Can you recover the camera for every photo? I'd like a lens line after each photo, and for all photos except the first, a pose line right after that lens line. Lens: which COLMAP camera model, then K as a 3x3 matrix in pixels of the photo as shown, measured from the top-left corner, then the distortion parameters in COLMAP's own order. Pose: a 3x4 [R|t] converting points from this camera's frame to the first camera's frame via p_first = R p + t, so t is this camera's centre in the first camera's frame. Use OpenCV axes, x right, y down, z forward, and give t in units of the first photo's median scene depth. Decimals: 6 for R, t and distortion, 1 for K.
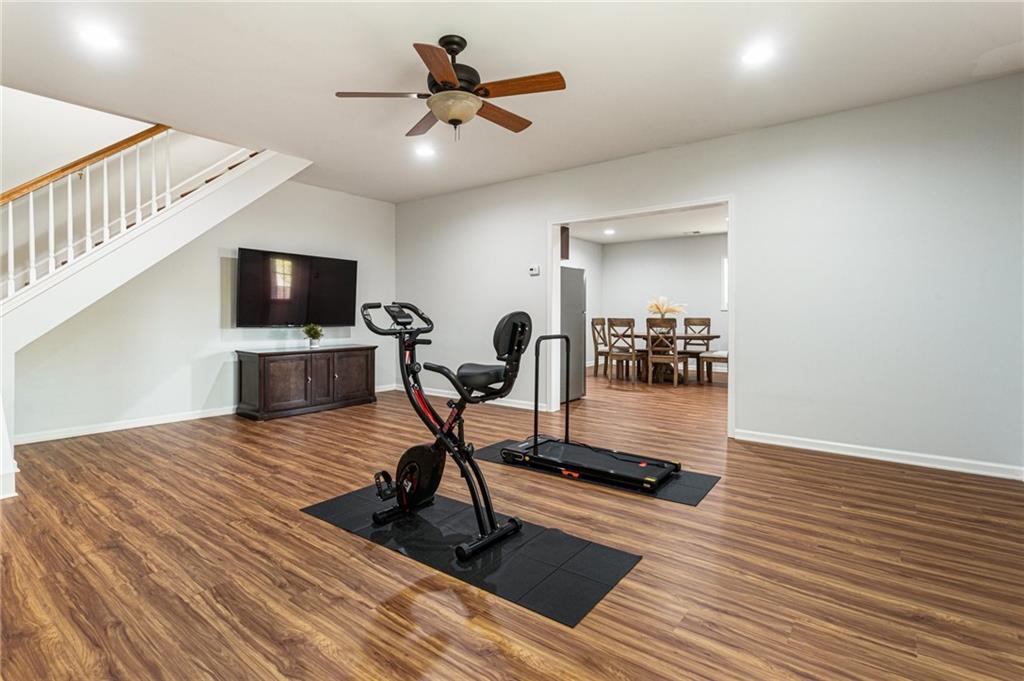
lens RADIAL K [[491.6, 0, 519.8], [0, 491.6, 315.7], [0, 0, 1]] dist [0.004703, 0.000508]
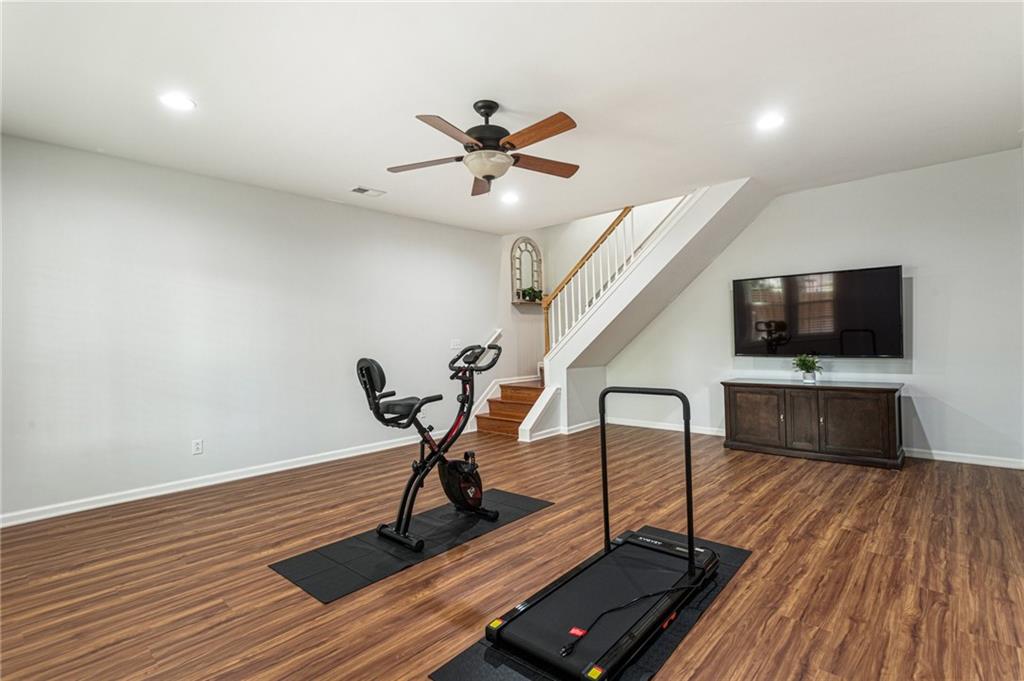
lens RADIAL K [[491.6, 0, 512.8], [0, 491.6, 343.2], [0, 0, 1]] dist [0.004703, 0.000508]
pose [[-0.087182, 0.003202, -0.996187, 0.796579], [0.023920, 0.999713, 0.001120, -0.026382], [0.995905, -0.023731, -0.087233, 0.964384]]
